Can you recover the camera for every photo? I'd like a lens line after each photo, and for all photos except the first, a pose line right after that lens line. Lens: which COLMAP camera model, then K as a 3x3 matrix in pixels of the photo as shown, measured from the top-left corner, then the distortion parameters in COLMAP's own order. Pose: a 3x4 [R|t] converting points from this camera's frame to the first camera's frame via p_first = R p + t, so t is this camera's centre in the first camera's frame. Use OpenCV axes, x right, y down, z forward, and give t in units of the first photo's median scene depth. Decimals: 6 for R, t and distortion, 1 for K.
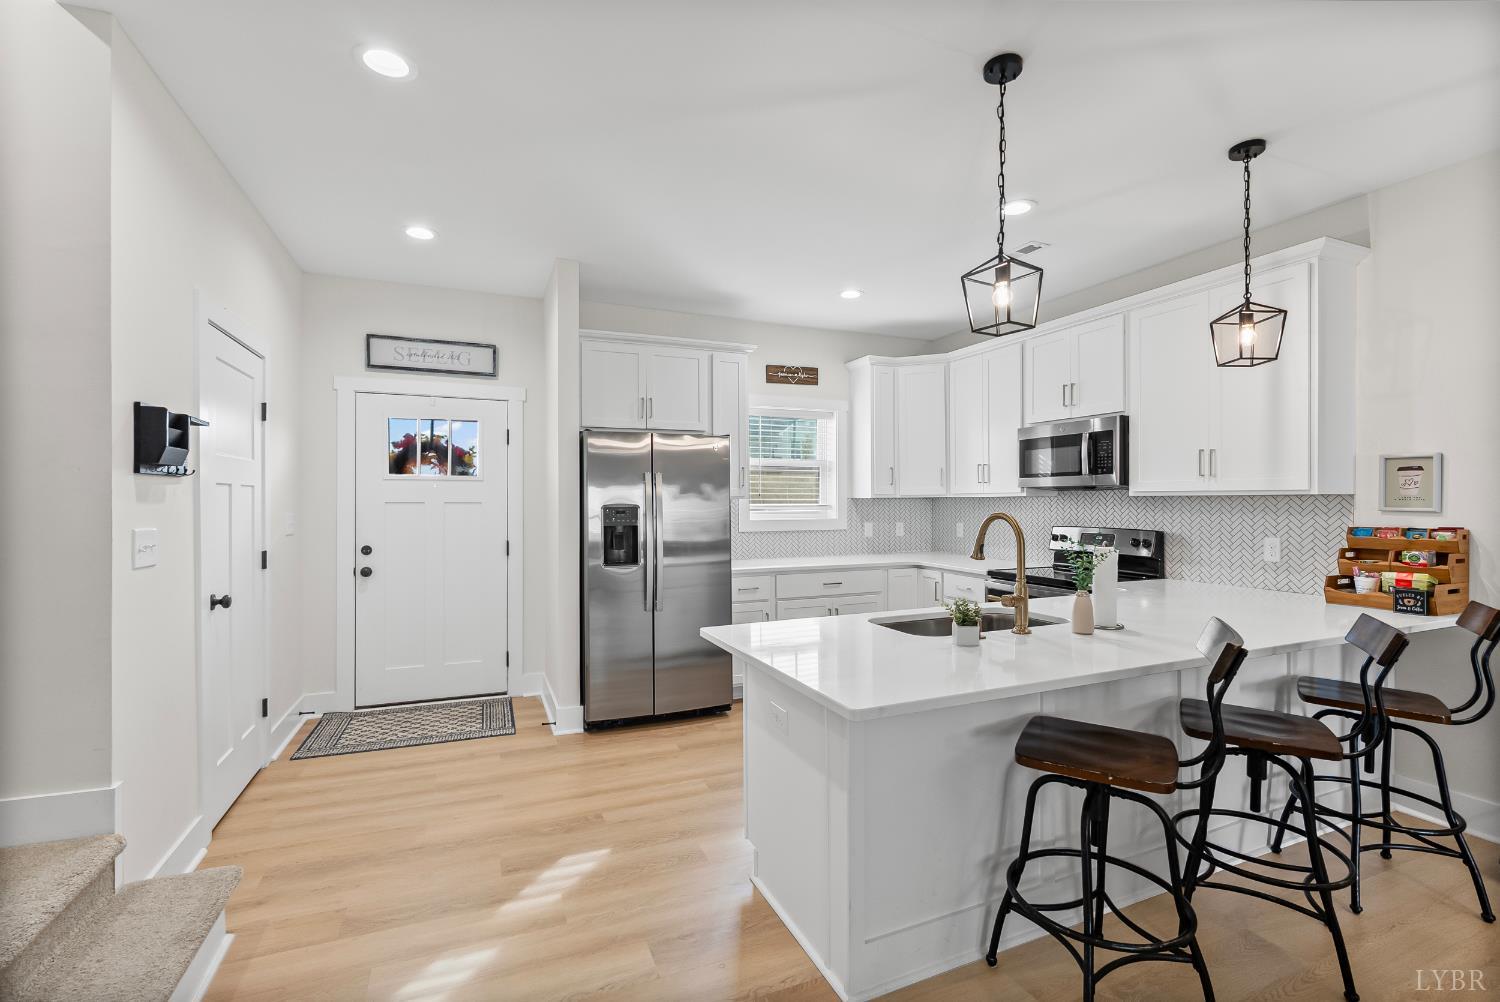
lens RADIAL K [[655.6, 0, 747.1], [0, 655.6, 499.4], [0, 0, 1]] dist [-0.003369, 0.000862]
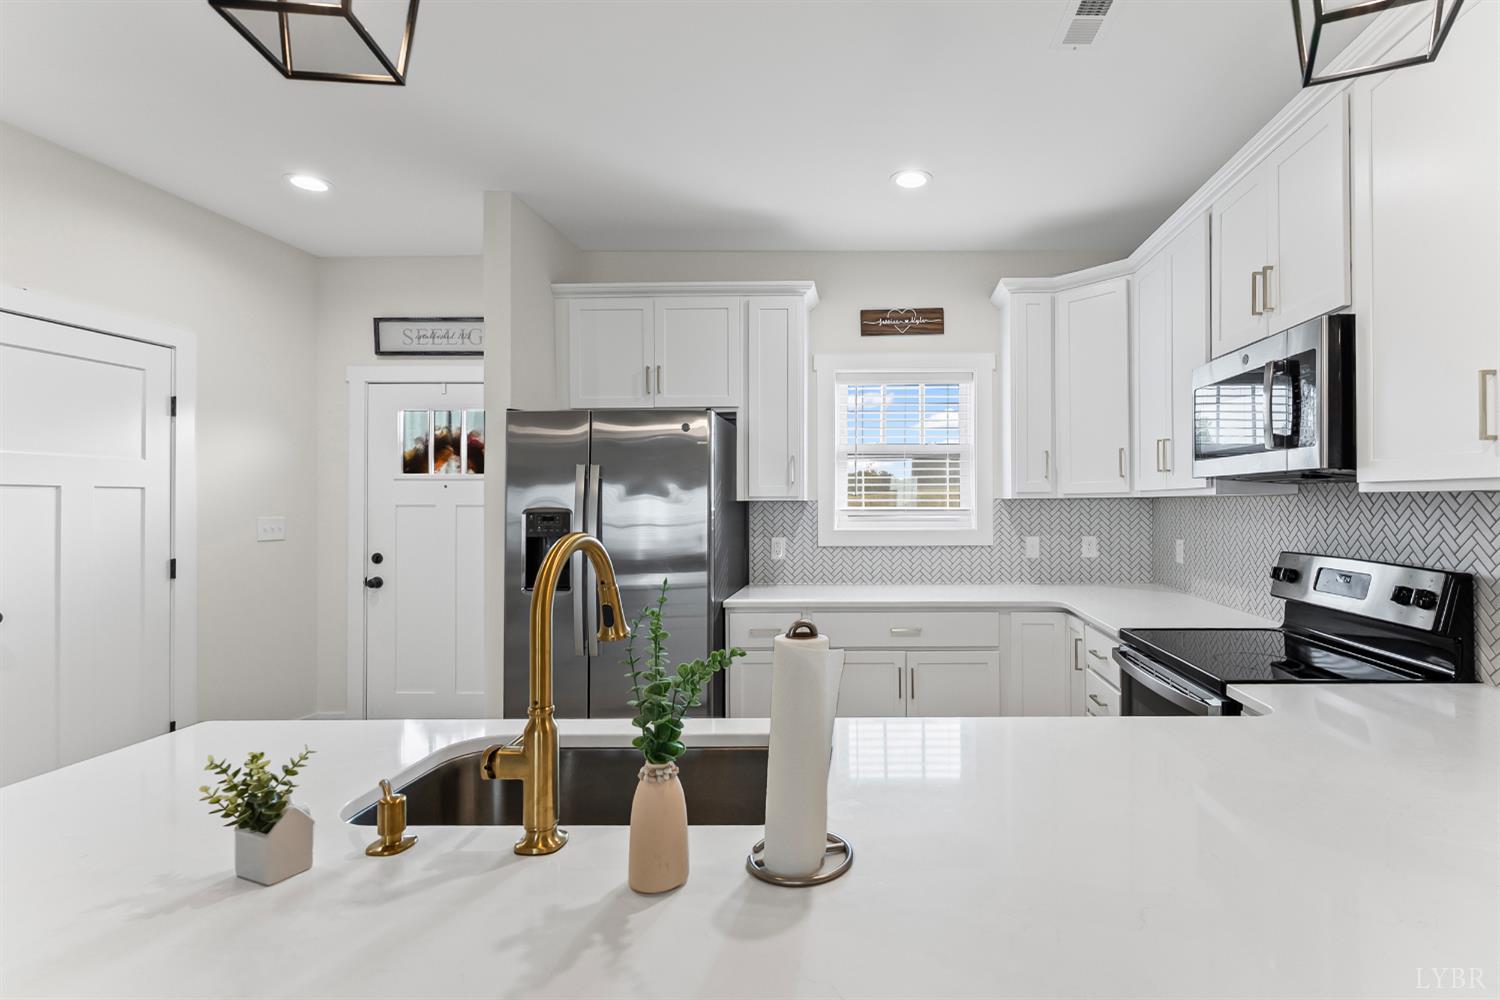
lens RADIAL K [[745.4, 0, 751.0], [0, 745.4, 492.9], [0, 0, 1]] dist [0.001780, 0.000448]
pose [[0.916537, -0.005907, -0.399907, 0.296239], [0.001813, 0.999942, -0.010615, -0.000298], [0.399947, 0.009004, 0.916494, 0.266274]]
